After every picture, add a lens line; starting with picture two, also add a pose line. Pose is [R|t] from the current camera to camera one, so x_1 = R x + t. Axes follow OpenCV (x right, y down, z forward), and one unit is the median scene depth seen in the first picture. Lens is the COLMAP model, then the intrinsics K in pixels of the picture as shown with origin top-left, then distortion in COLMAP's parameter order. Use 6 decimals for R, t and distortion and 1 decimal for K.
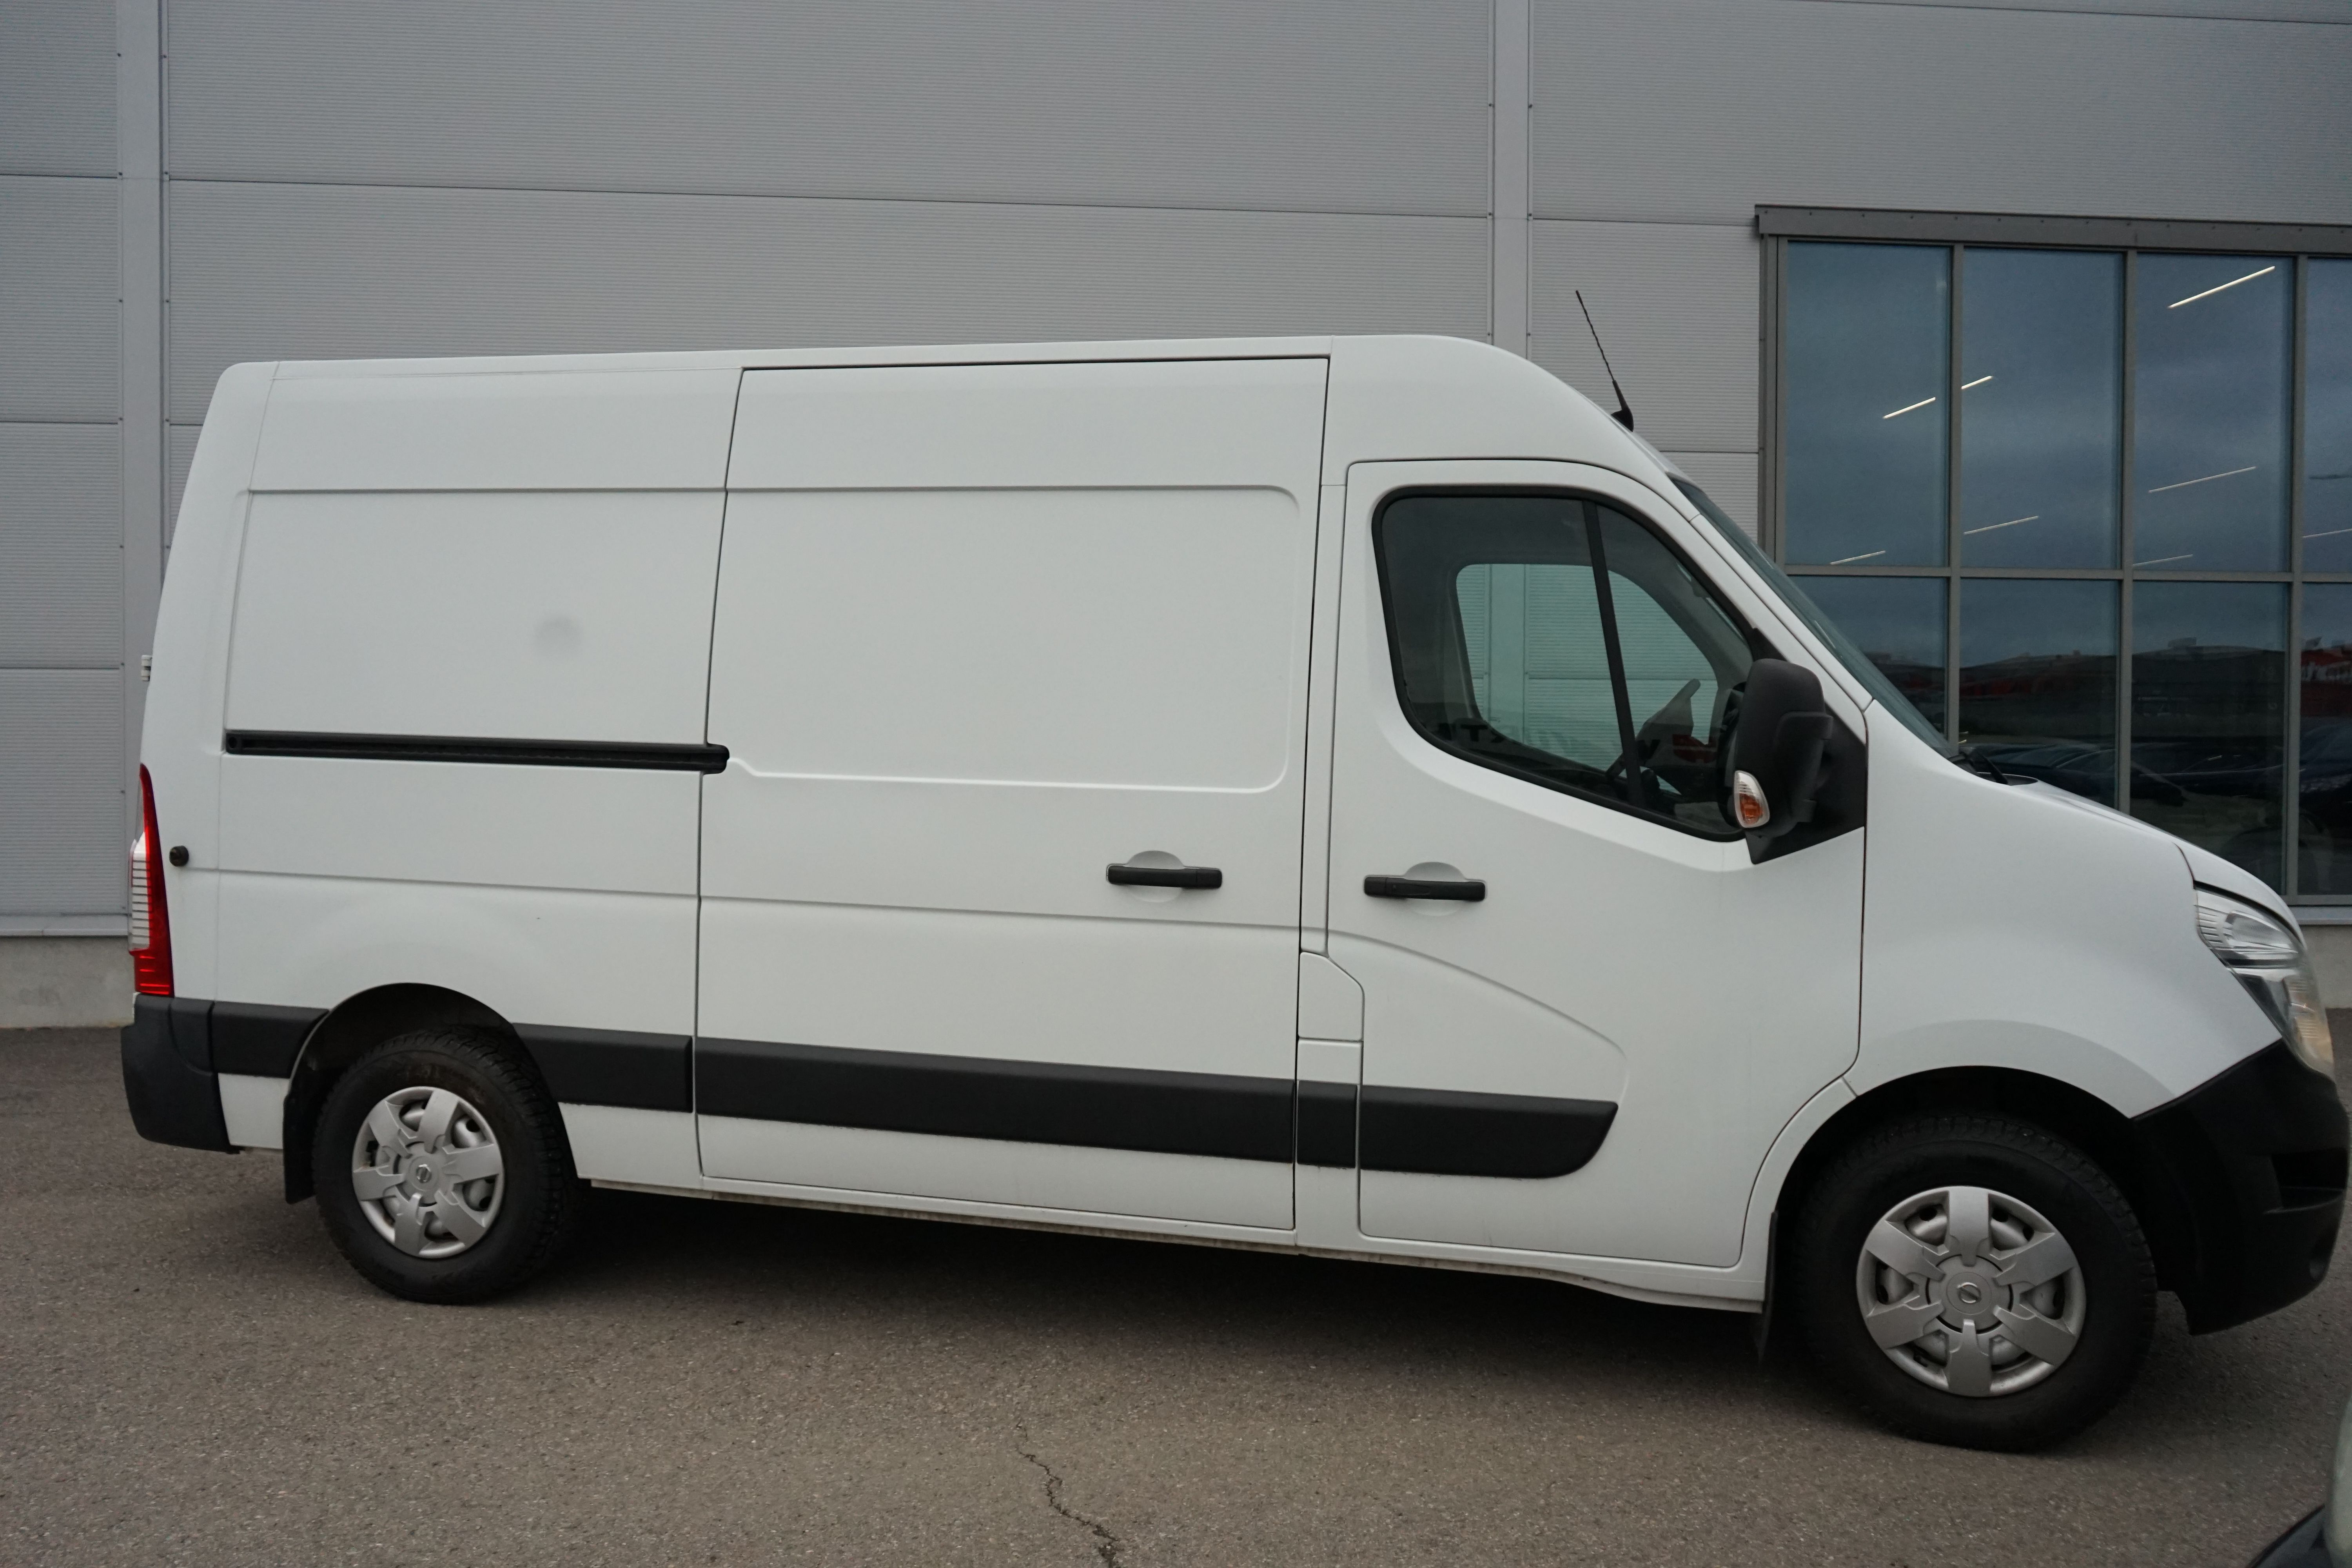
lens RADIAL K [[1864.9, 0, 1176.0], [0, 1864.9, 784.0], [0, 0, 1]] dist [-0.011091, 0.003750]
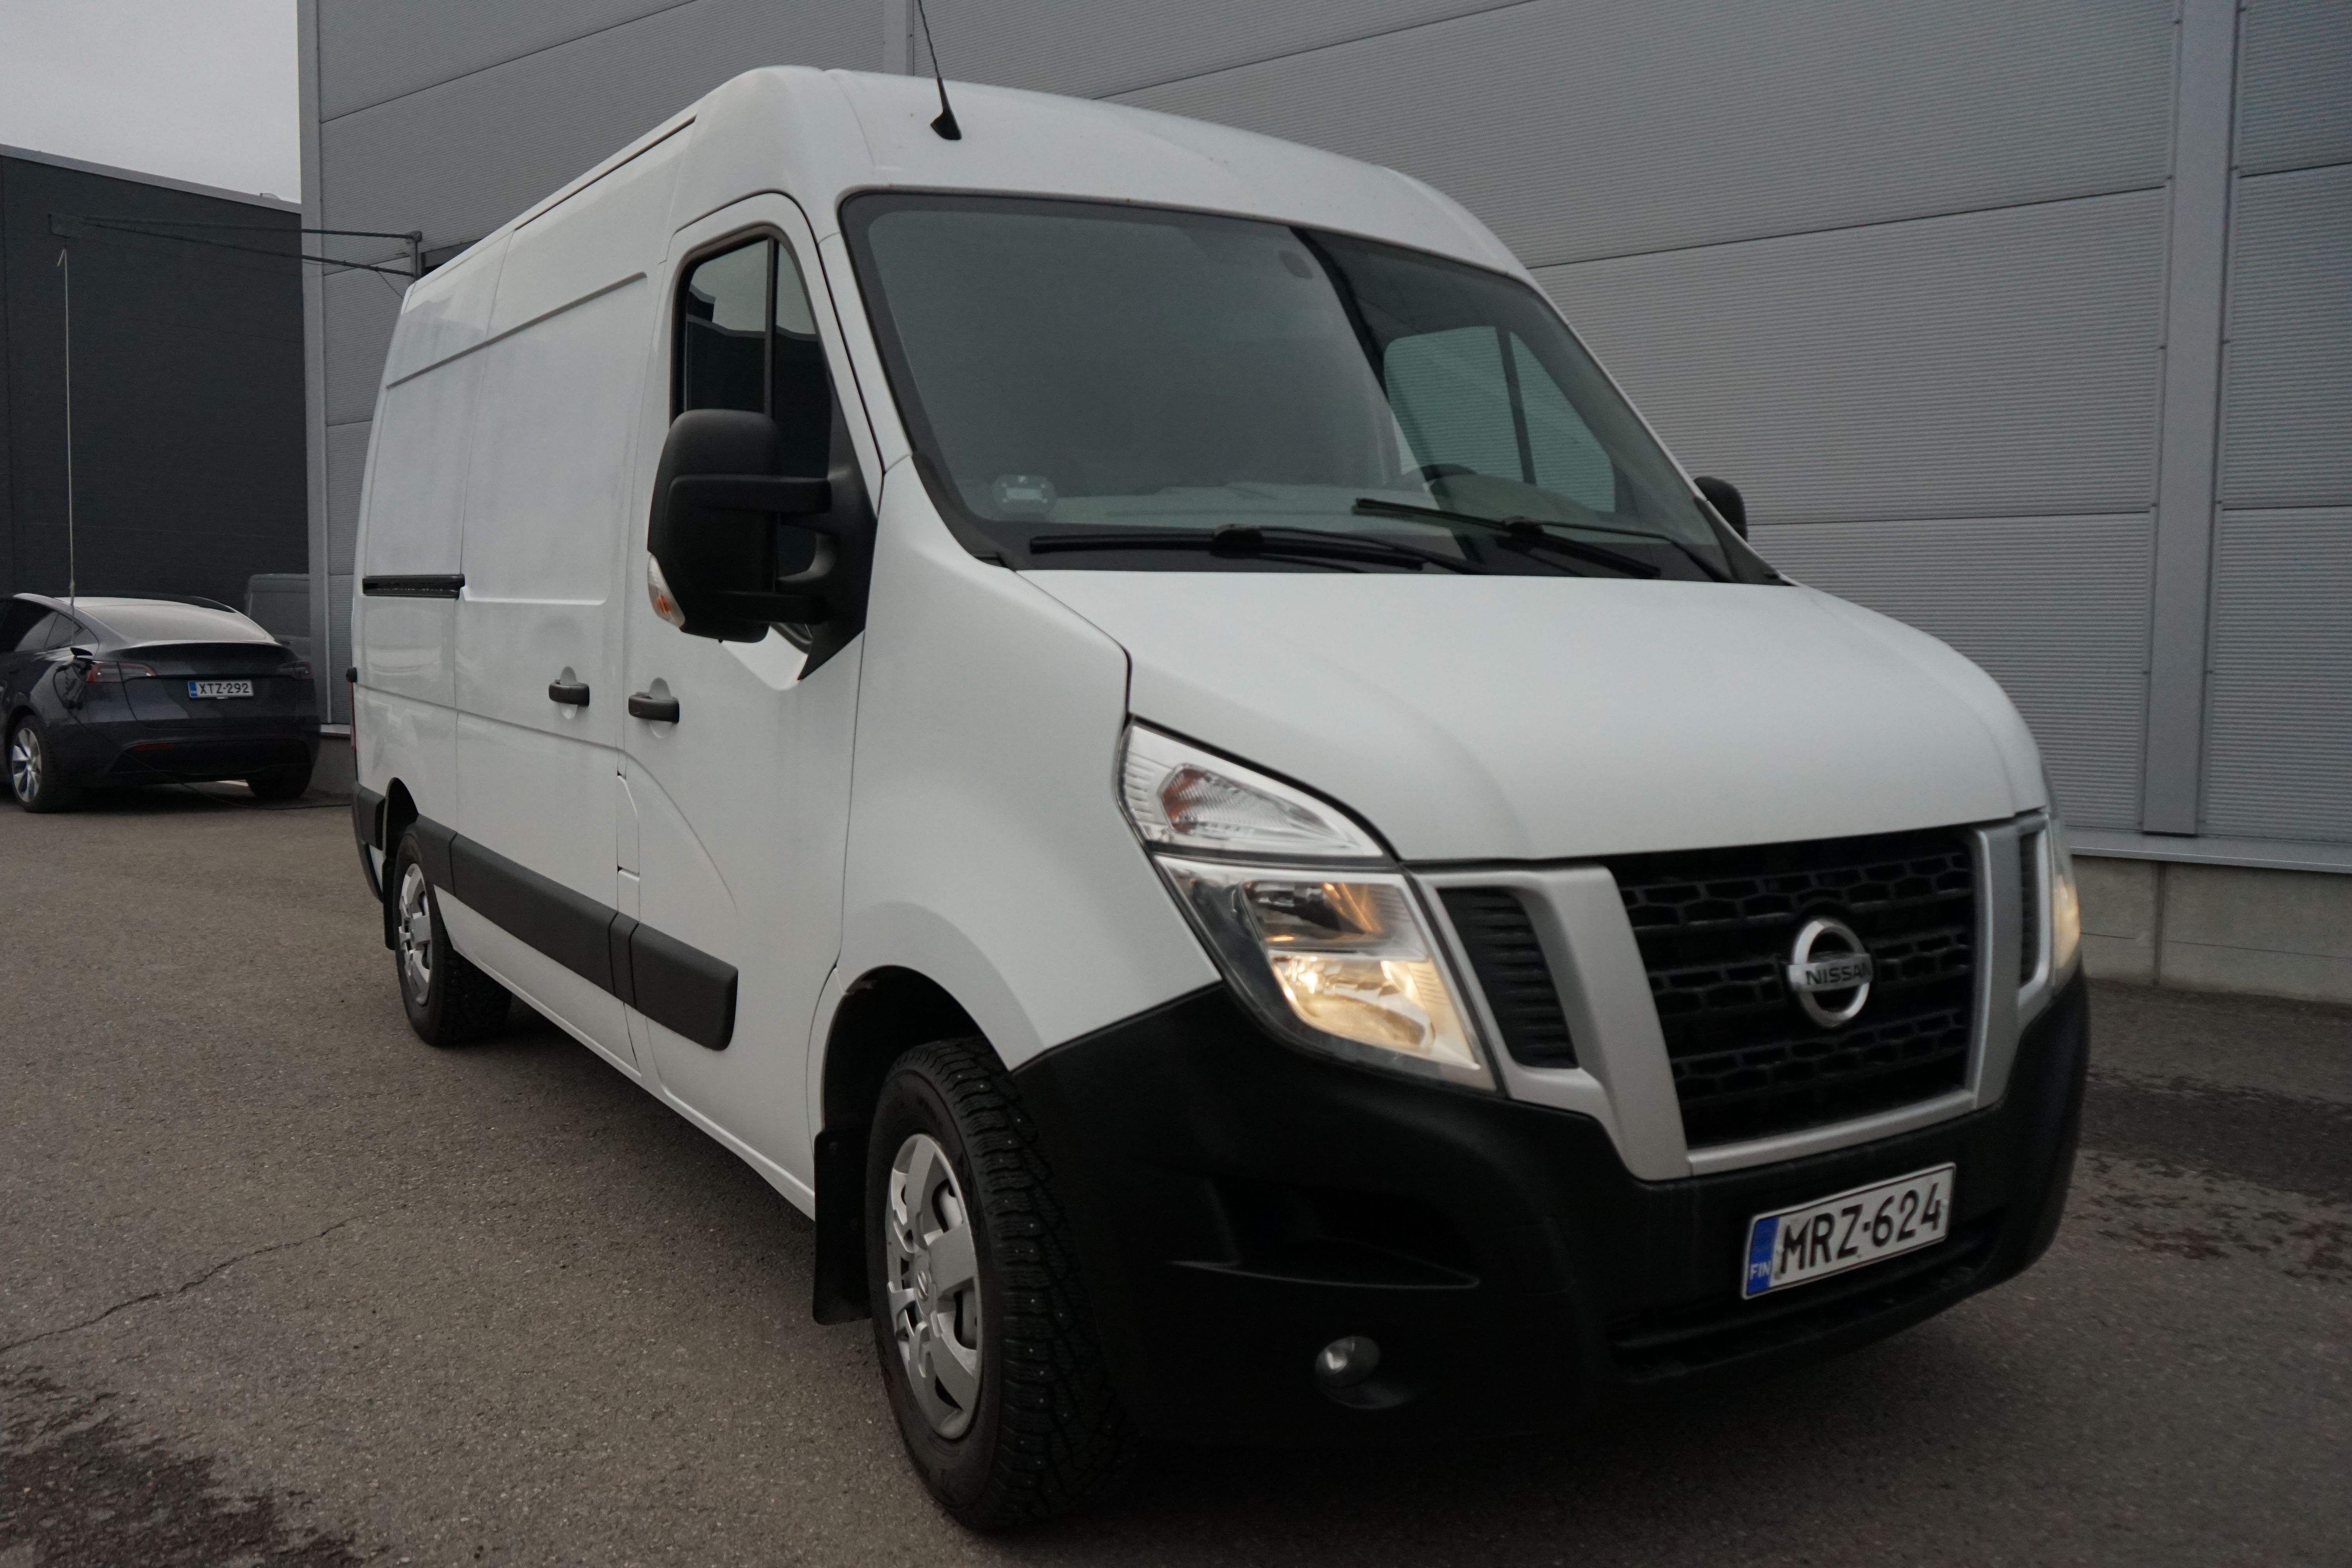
lens RADIAL K [[1878.3, 0, 1153.4], [0, 1878.3, 781.1], [0, 0, 1]] dist [-0.003361, 0.001984]
pose [[0.719555, 0.045253, -0.692960, 0.836821], [-0.003130, 0.998076, 0.061927, 0.031367], [0.694429, -0.042391, 0.718312, 0.472347]]
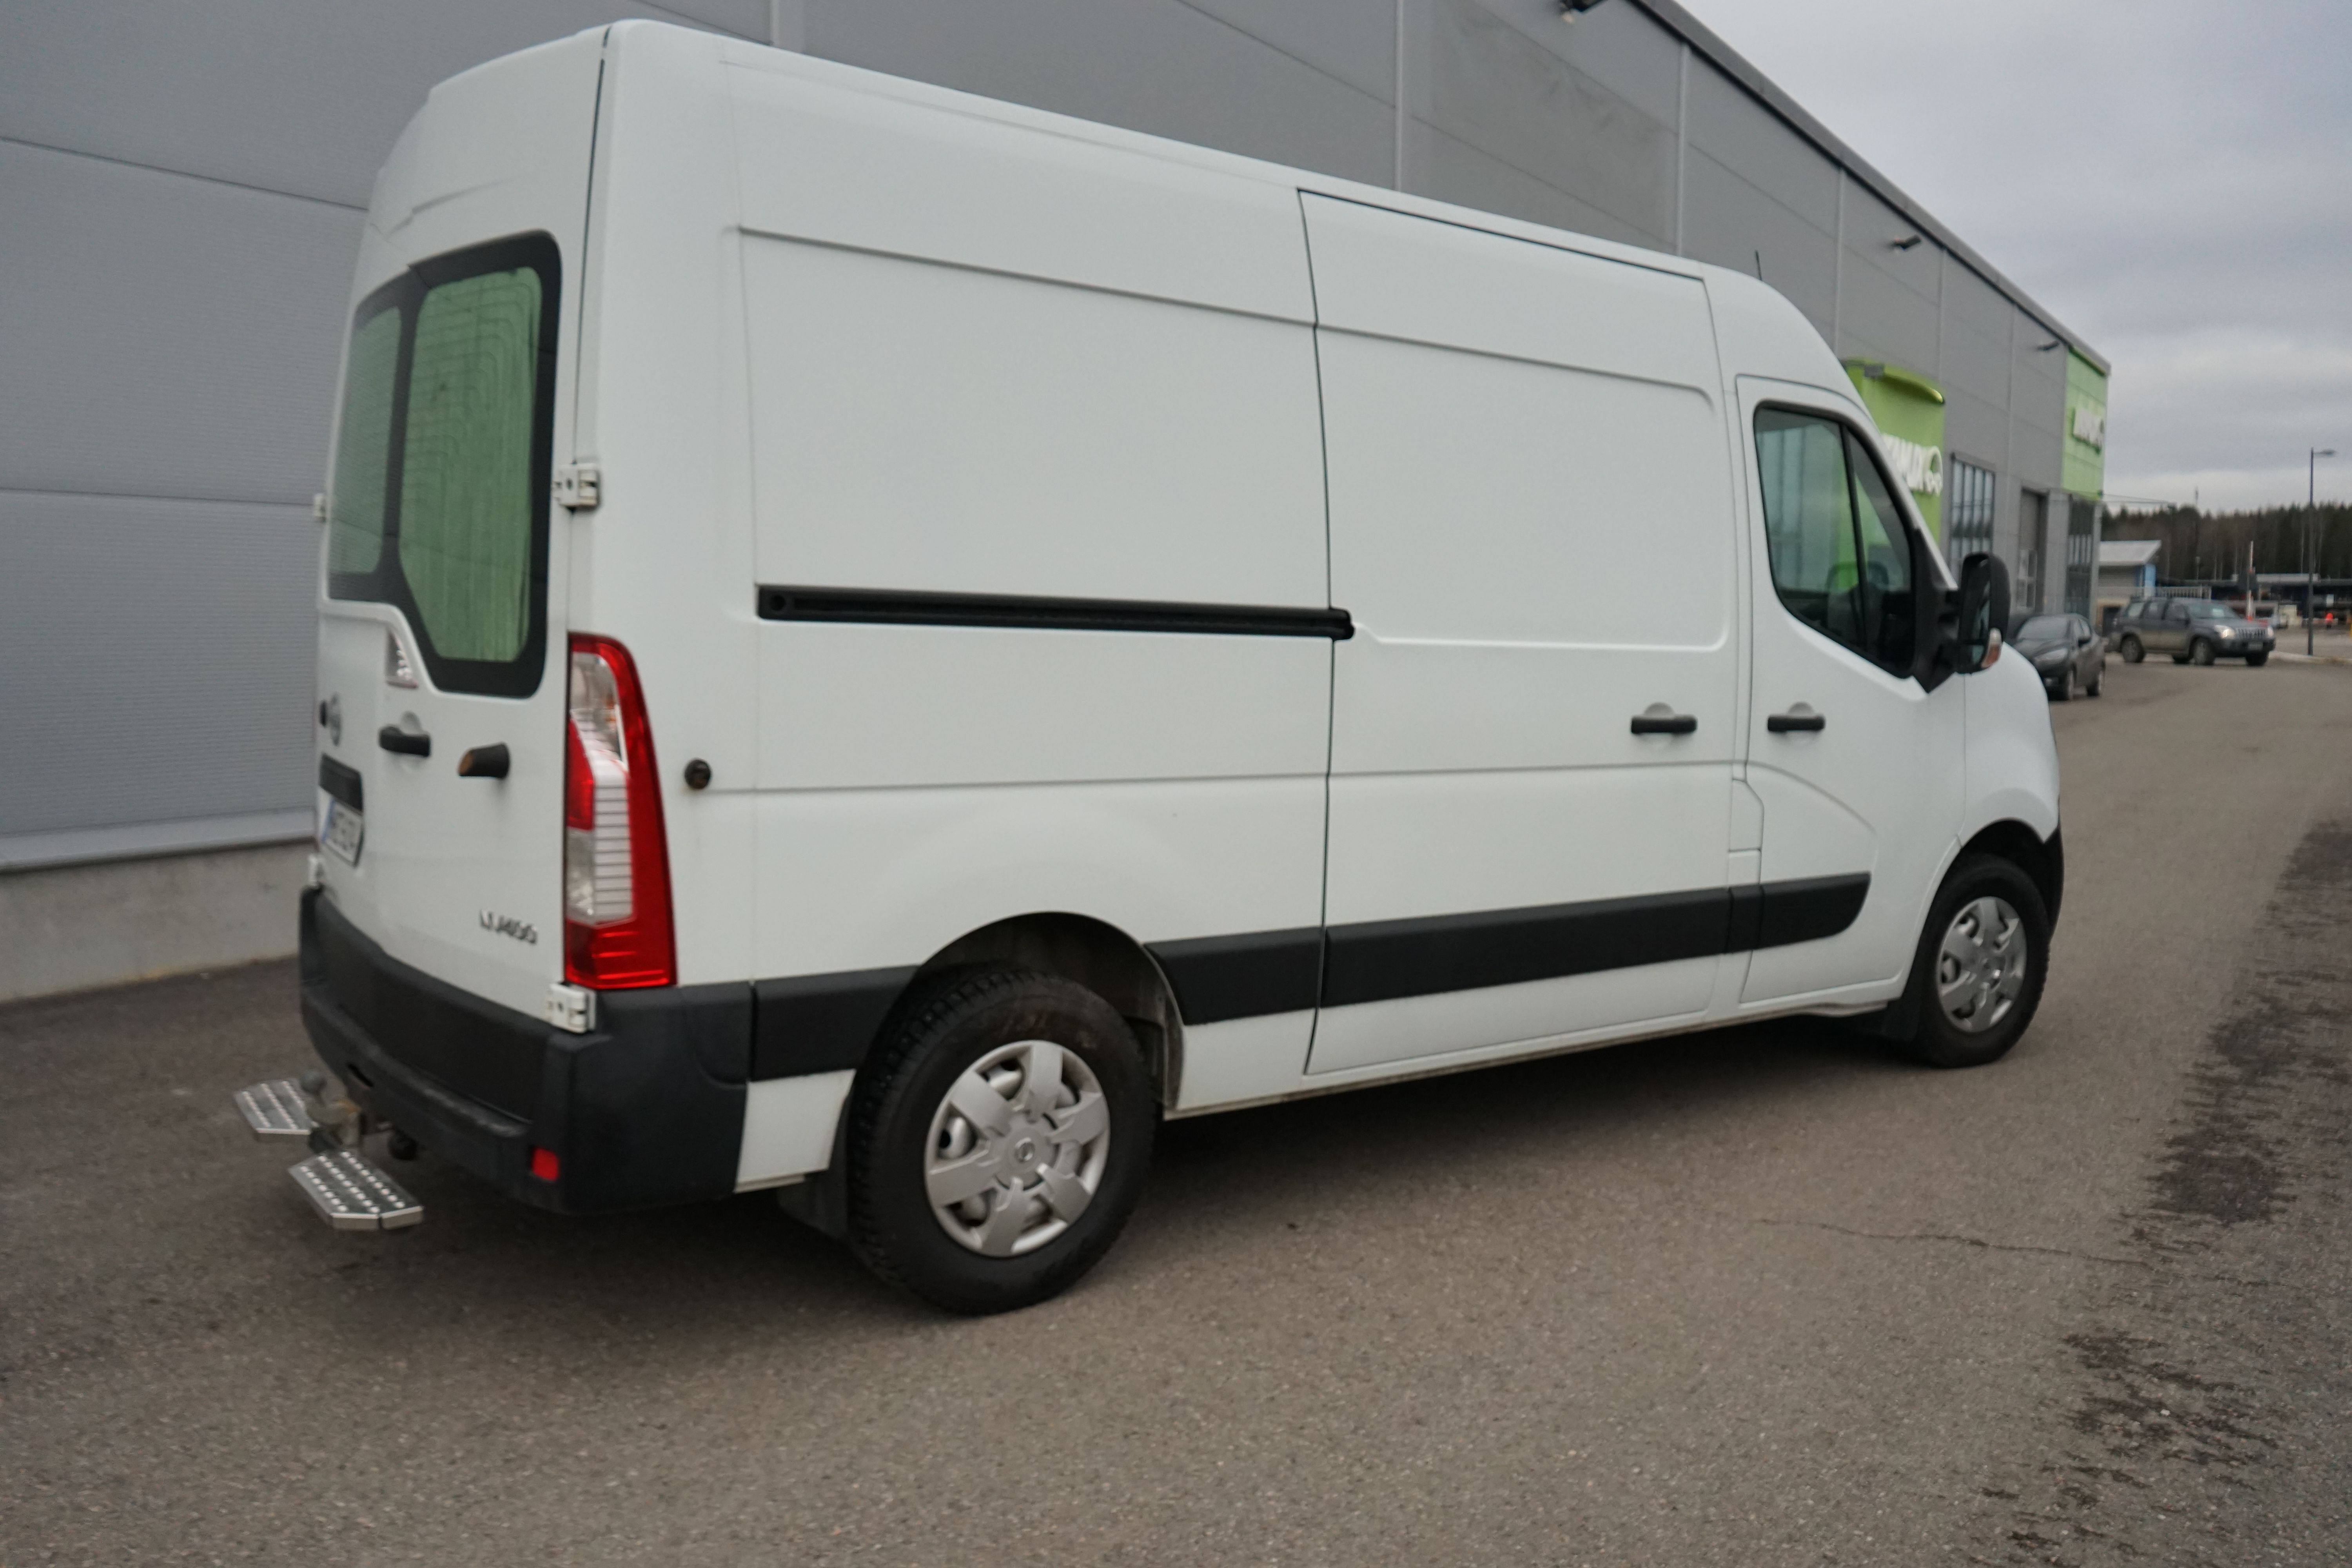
lens RADIAL K [[1889.1, 0, 1181.7], [0, 1889.1, 777.7], [0, 0, 1]] dist [-0.003031, 0.003603]
pose [[0.622041, -0.070353, 0.779817, -1.026779], [0.006943, 0.996412, 0.084355, -0.017172], [-0.782954, -0.047058, 0.620298, 0.476971]]
